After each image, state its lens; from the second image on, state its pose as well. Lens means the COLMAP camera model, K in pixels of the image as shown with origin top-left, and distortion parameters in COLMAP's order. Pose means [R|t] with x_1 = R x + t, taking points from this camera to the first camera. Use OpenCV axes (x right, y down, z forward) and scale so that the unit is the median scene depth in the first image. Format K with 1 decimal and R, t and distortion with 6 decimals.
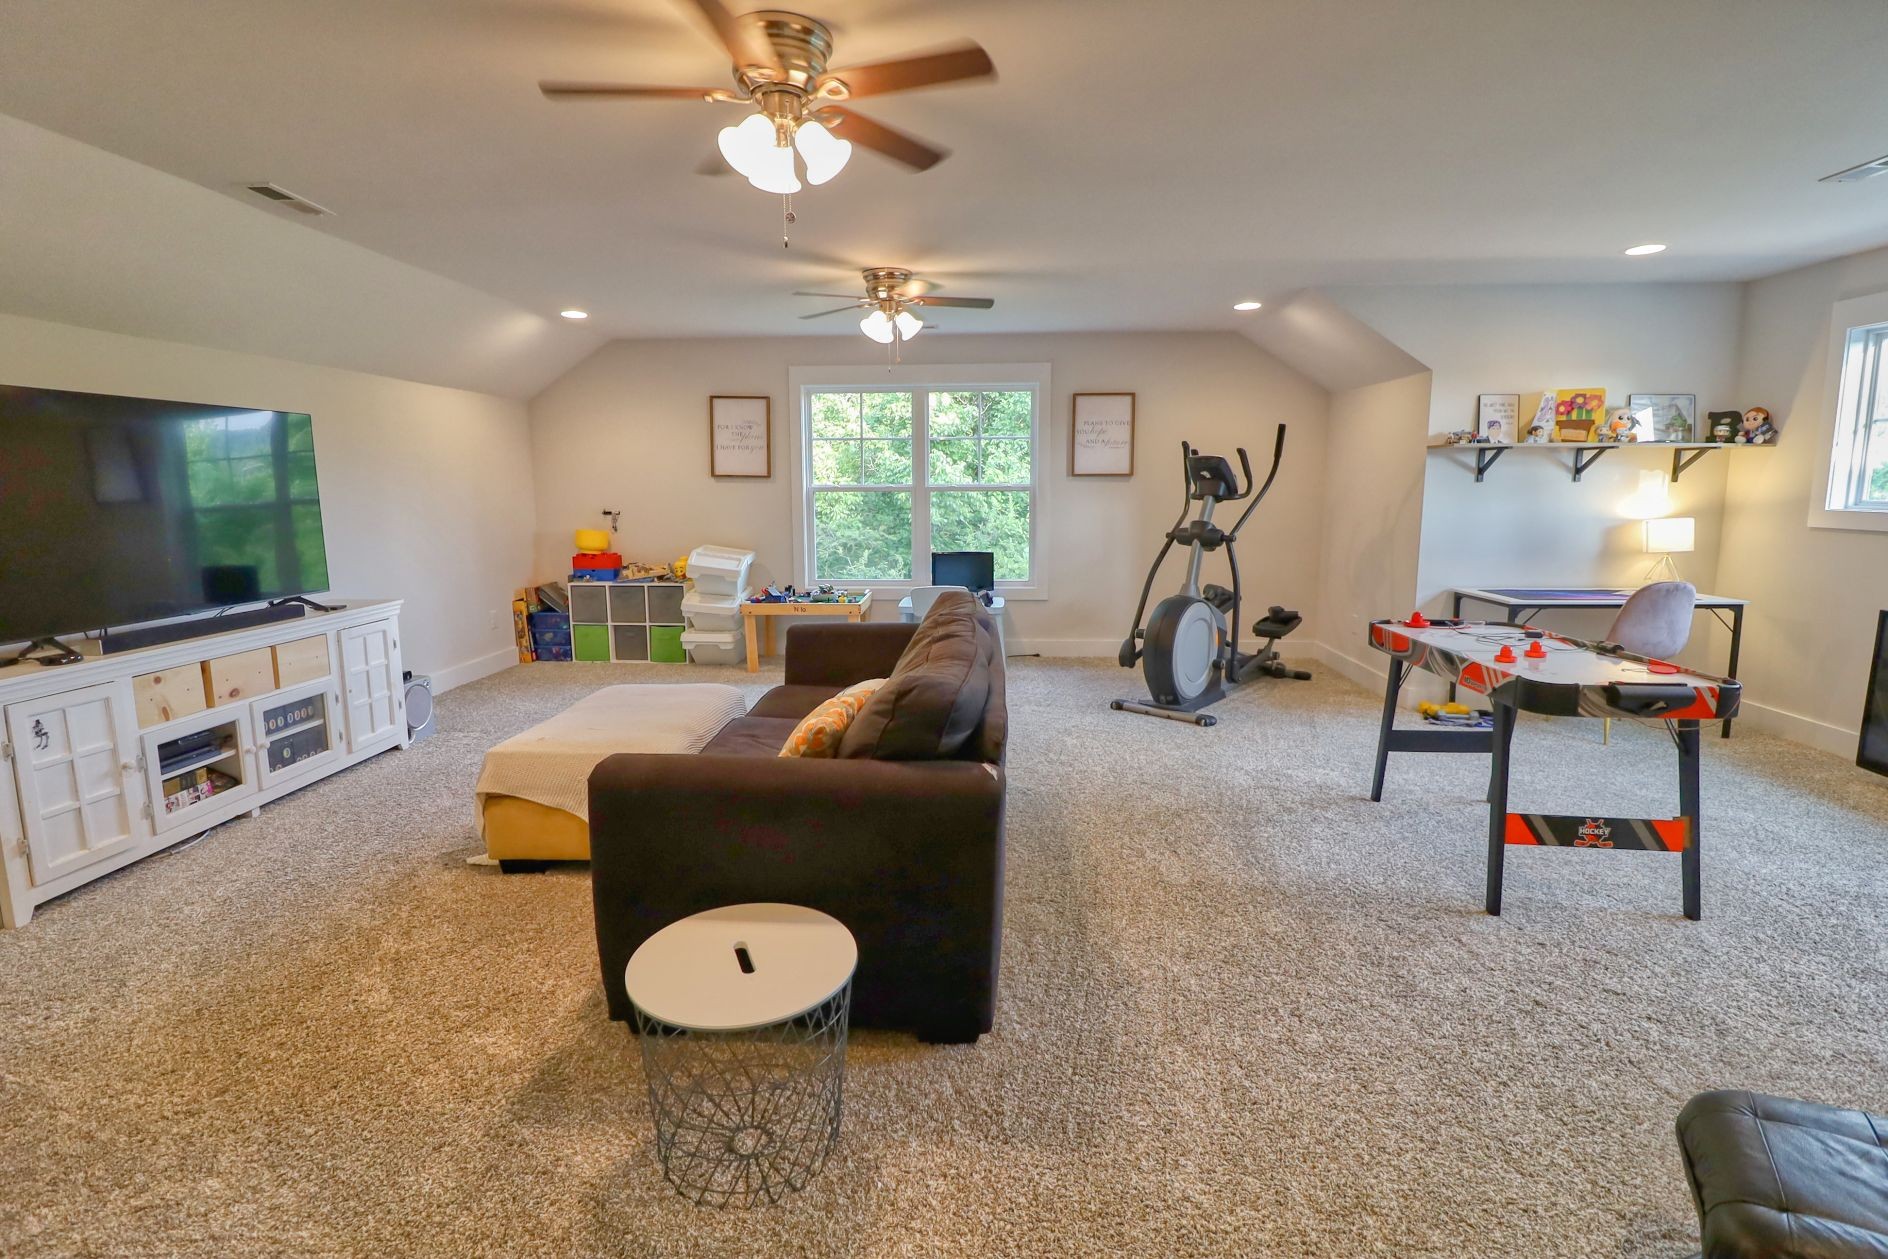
lens RADIAL K [[885.5, 0, 937.9], [0, 885.5, 615.5], [0, 0, 1]] dist [-0.008774, -0.004047]
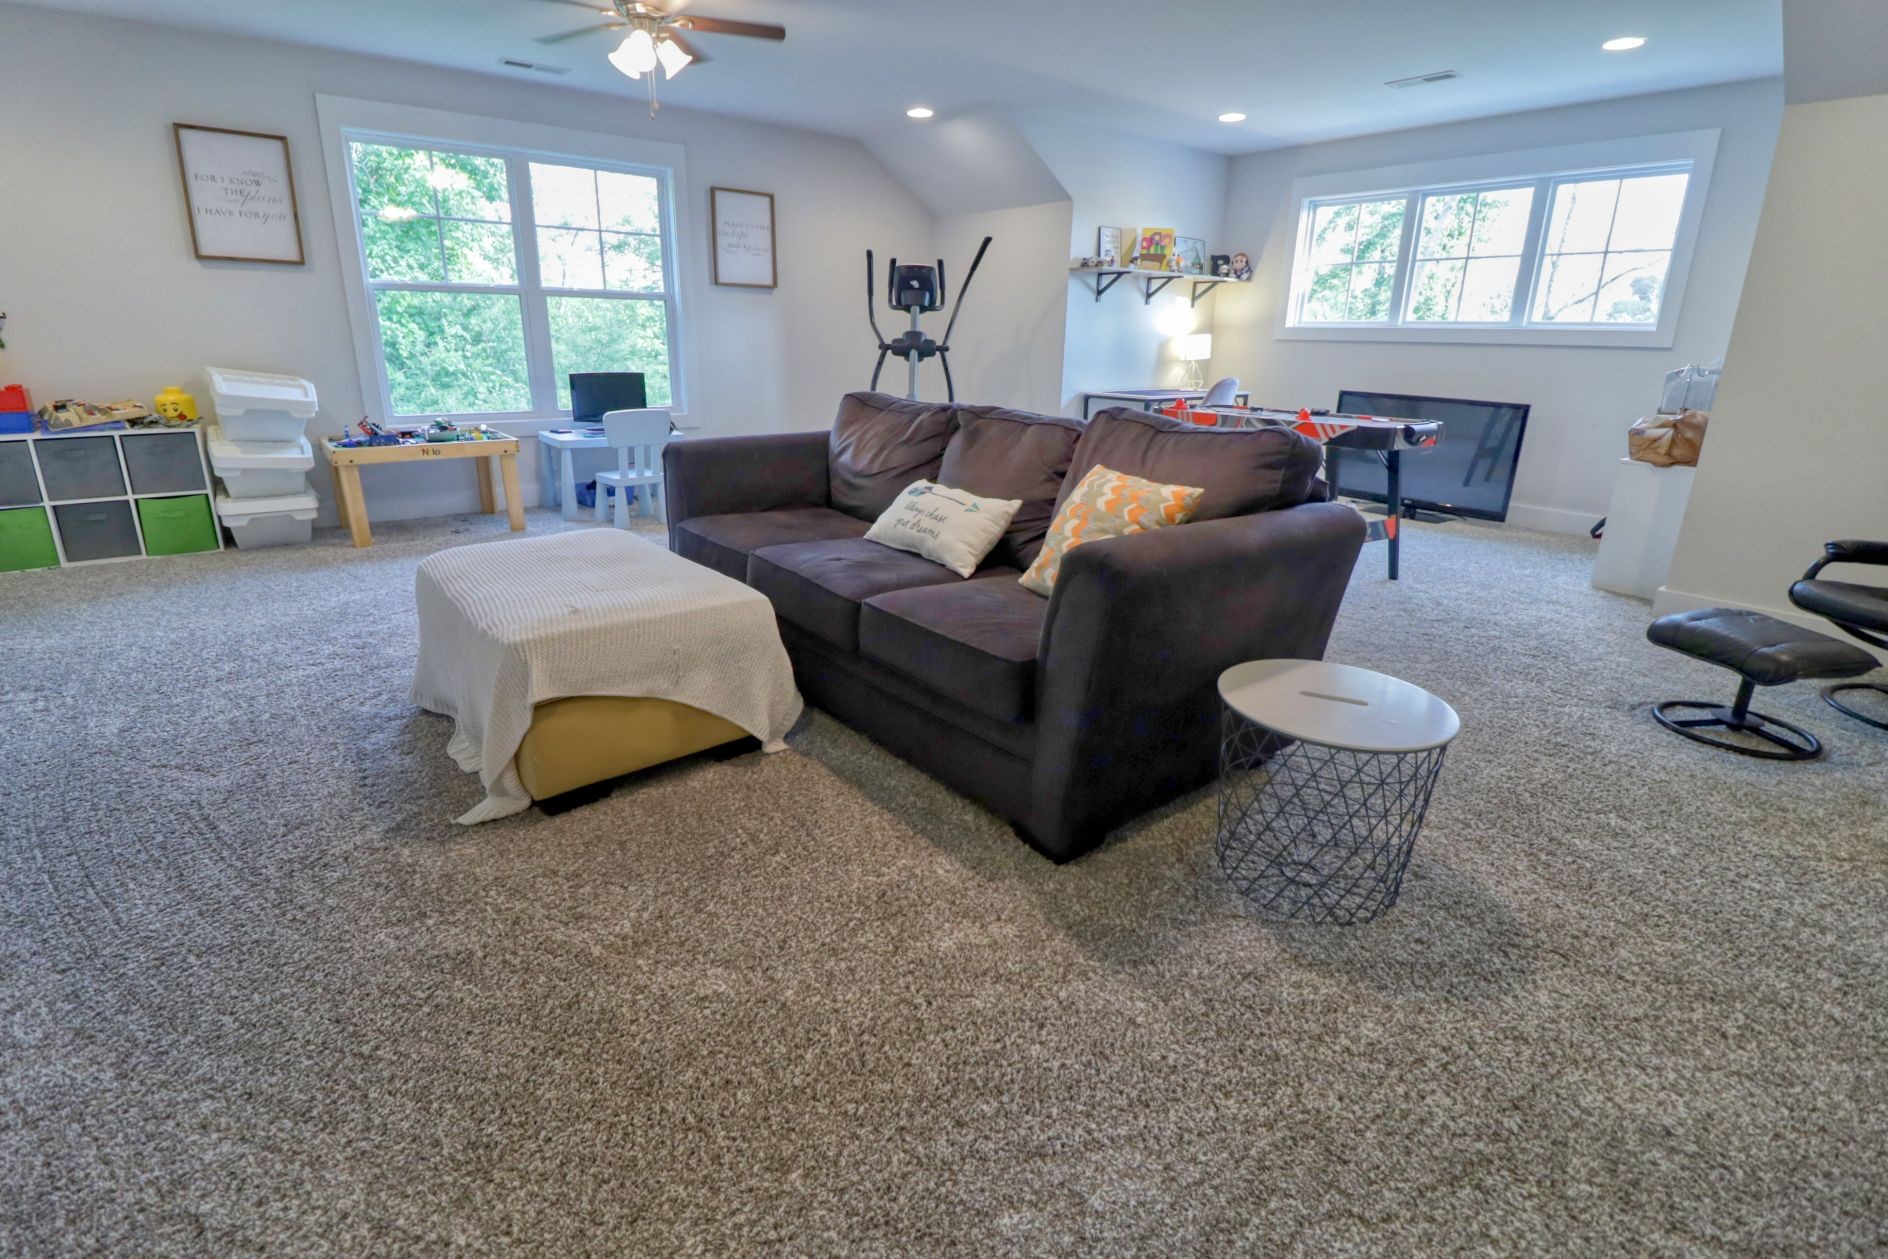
lens RADIAL K [[885.5, 0, 939.1], [0, 885.5, 613.9], [0, 0, 1]] dist [-0.008774, -0.004047]
pose [[0.741401, -0.184251, 0.645272, -0.412871], [0.077408, 0.978631, 0.190499, 0.021779], [-0.666583, -0.091287, 0.739820, 0.193191]]
